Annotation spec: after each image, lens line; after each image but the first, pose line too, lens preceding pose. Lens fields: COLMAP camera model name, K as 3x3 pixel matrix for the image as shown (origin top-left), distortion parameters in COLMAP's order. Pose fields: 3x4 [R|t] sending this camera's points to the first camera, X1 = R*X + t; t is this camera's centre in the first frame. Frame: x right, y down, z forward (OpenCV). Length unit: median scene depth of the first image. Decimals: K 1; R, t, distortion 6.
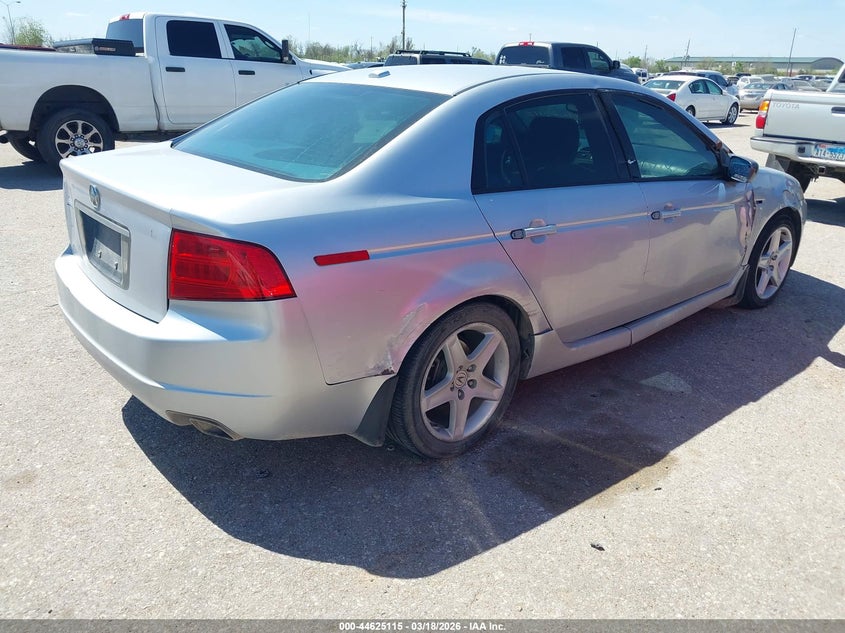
lens RADIAL K [[647.3, 0, 422.5], [0, 647.3, 316.5], [0, 0, 1]] dist [0.006249, 0.003407]
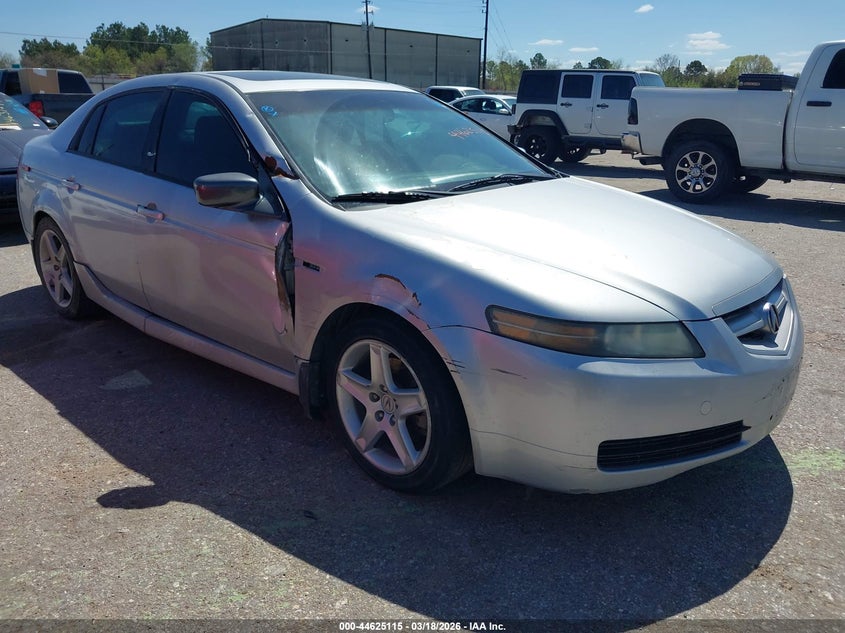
lens RADIAL K [[647.3, 0, 422.5], [0, 647.3, 316.5], [0, 0, 1]] dist [0.006249, 0.003407]
pose [[0.143200, 0.296774, -0.944150, 0.486071], [-0.365213, 0.902498, 0.228289, -0.135131], [0.919844, 0.312125, 0.237624, 0.416184]]
